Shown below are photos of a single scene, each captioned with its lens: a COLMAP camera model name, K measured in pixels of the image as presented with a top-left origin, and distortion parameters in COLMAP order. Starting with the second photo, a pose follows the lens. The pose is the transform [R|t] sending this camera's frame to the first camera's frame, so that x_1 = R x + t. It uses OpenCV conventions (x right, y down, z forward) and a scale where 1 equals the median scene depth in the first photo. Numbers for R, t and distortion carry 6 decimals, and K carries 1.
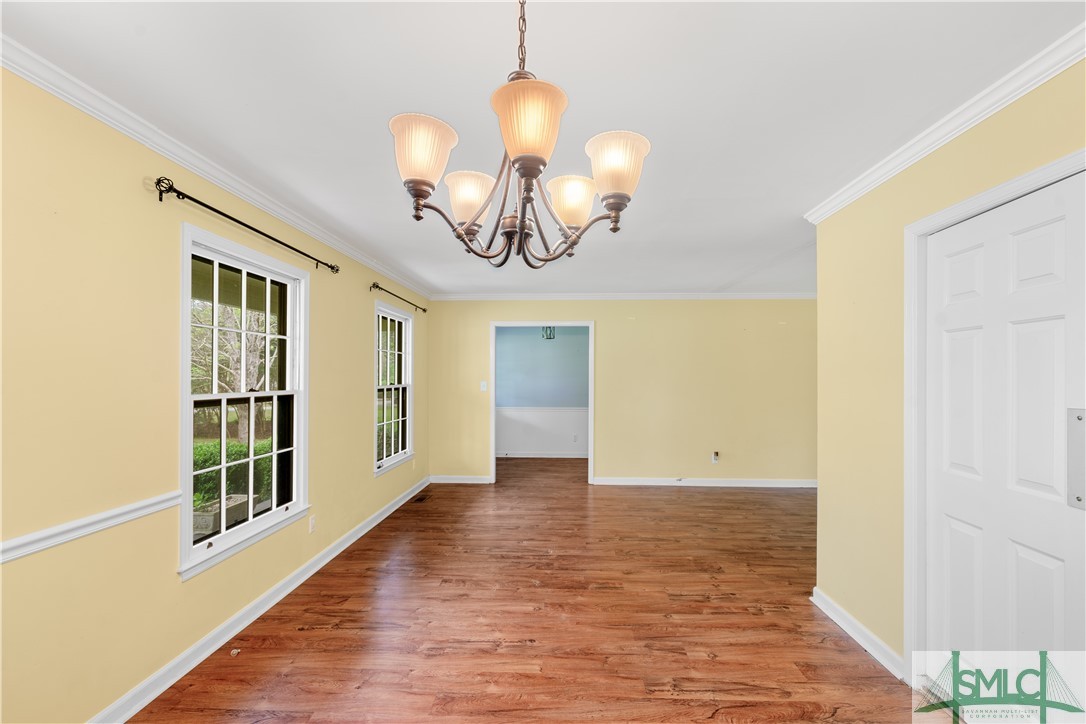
lens RADIAL K [[497.0, 0, 540.7], [0, 497.0, 372.7], [0, 0, 1]] dist [-0.003322, -0.000306]
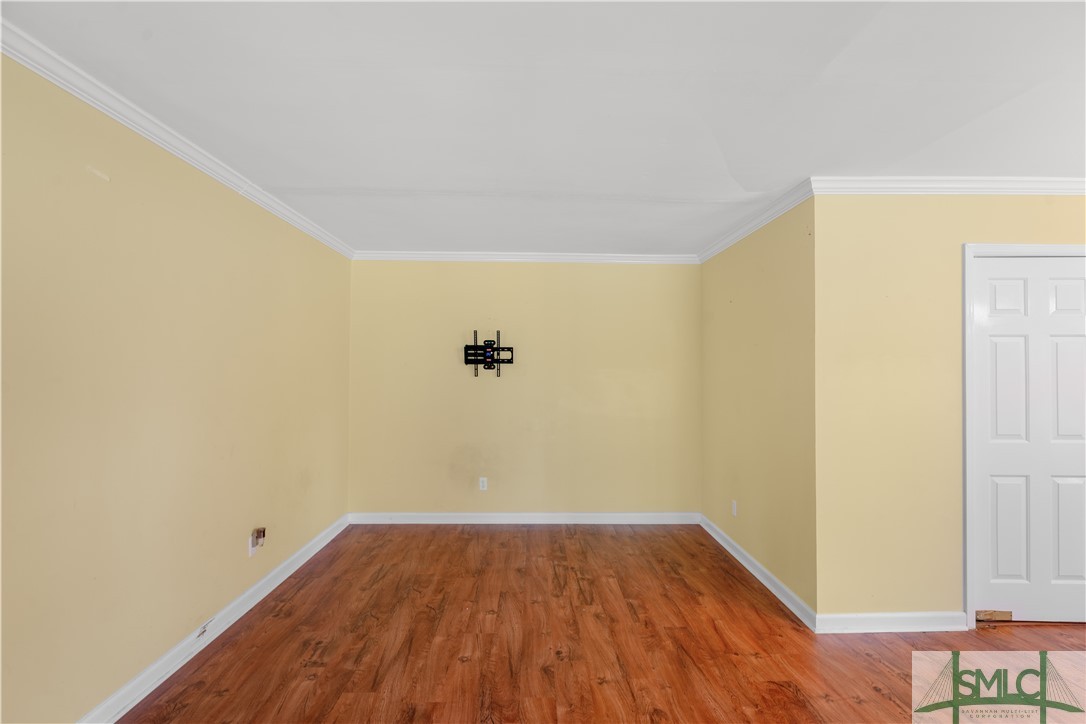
lens RADIAL K [[484.6, 0, 540.7], [0, 484.6, 366.5], [0, 0, 1]] dist [-0.002603, -0.000175]
pose [[-0.061131, -0.003657, 0.998123, -0.244835], [-0.003068, 0.999989, 0.003476, -0.002159], [-0.998125, -0.002850, -0.061142, 1.468906]]
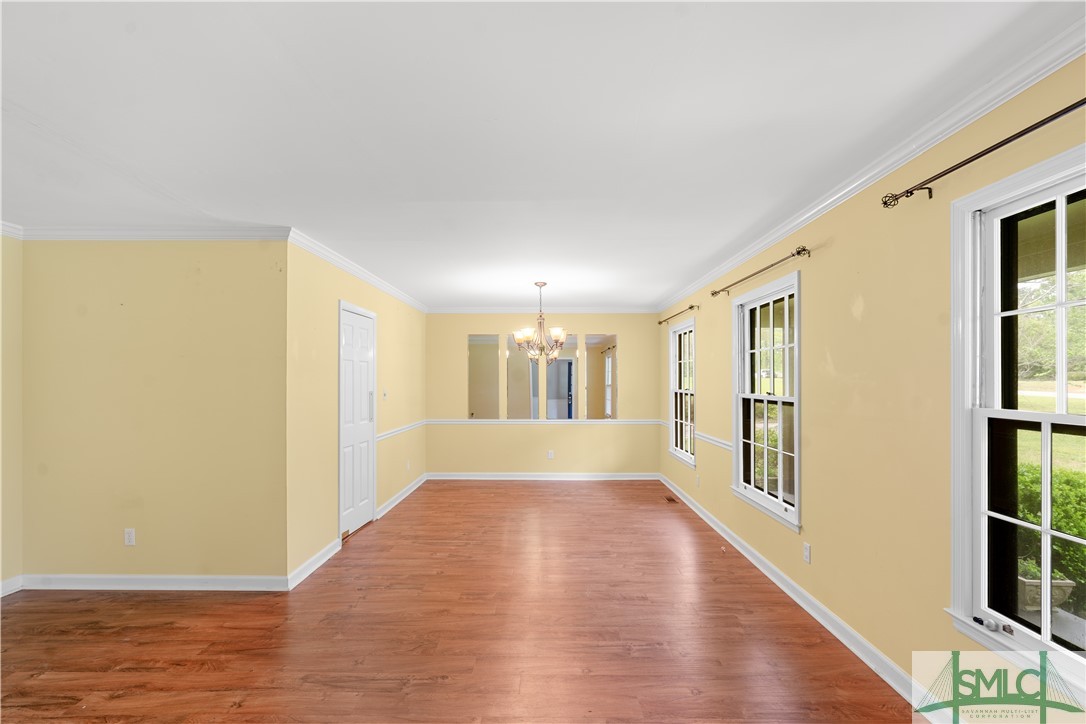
lens RADIAL K [[497.0, 0, 540.7], [0, 497.0, 372.7], [0, 0, 1]] dist [-0.003322, -0.000306]
pose [[-0.999332, -0.004897, -0.036225, 0.044274], [-0.004054, 0.999720, -0.023307, 0.011272], [0.036329, -0.023145, -0.999072, 2.018727]]
